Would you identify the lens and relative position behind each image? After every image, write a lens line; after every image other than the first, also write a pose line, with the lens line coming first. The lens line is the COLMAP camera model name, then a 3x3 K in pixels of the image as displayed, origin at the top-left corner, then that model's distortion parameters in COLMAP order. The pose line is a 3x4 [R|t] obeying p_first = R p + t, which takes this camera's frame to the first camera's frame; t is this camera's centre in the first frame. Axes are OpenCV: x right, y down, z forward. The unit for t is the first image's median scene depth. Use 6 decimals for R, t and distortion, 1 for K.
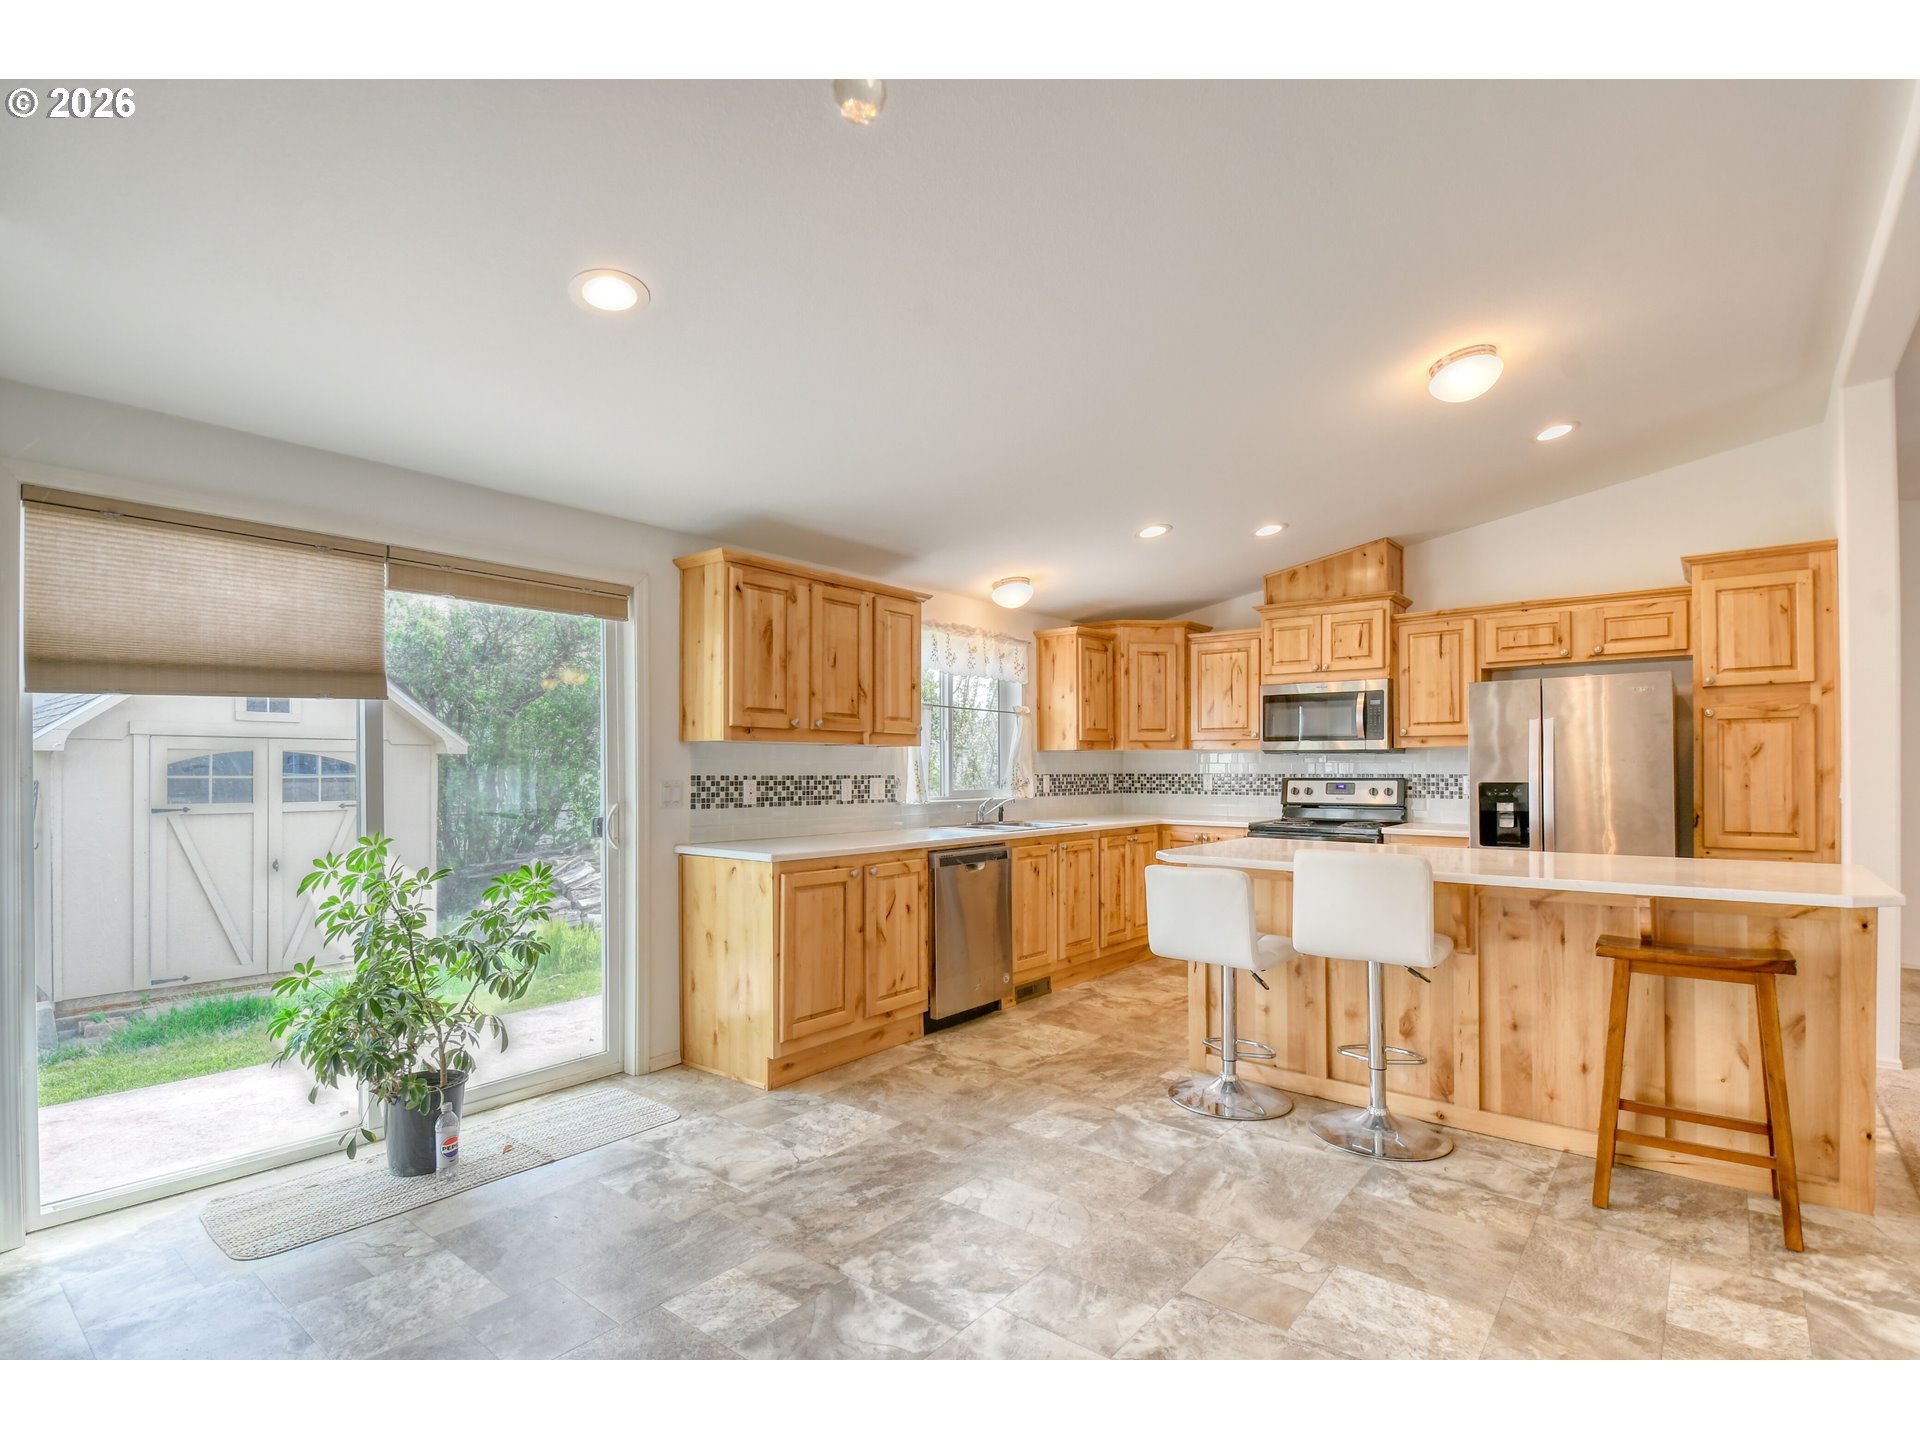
lens RADIAL K [[921.9, 0, 961.0], [0, 921.9, 760.5], [0, 0, 1]] dist [0.021389, -0.024587]
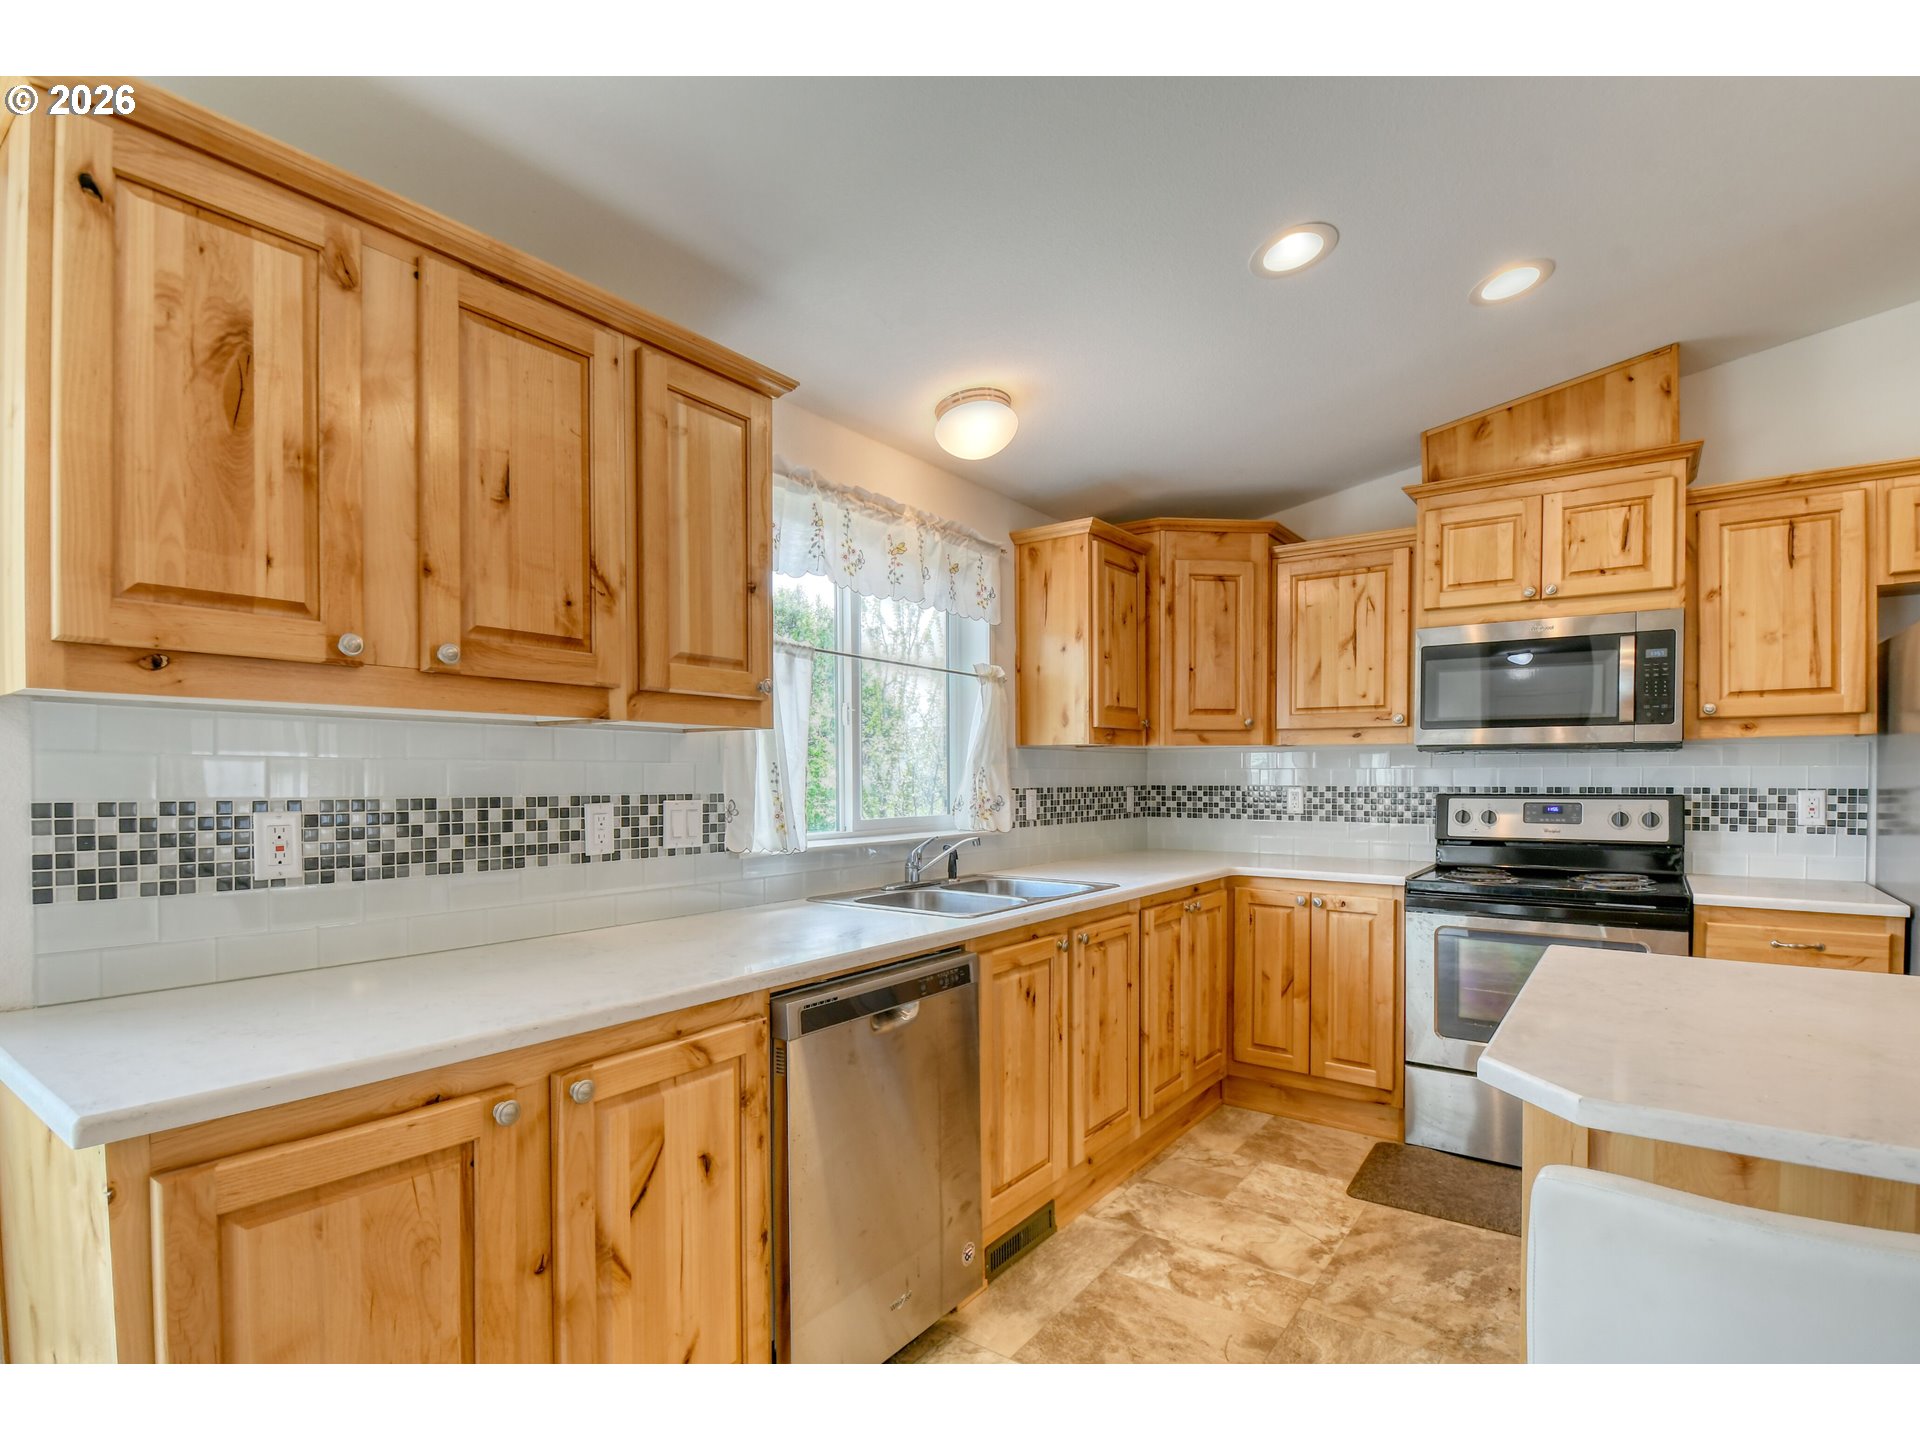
lens RADIAL K [[941.9, 0, 951.8], [0, 941.9, 791.2], [0, 0, 1]] dist [0.021147, -0.026509]
pose [[0.998795, -0.001802, 0.049047, 0.018945], [0.000569, 0.999683, 0.025151, 0.002834], [-0.049077, -0.025093, 0.998480, 0.535899]]
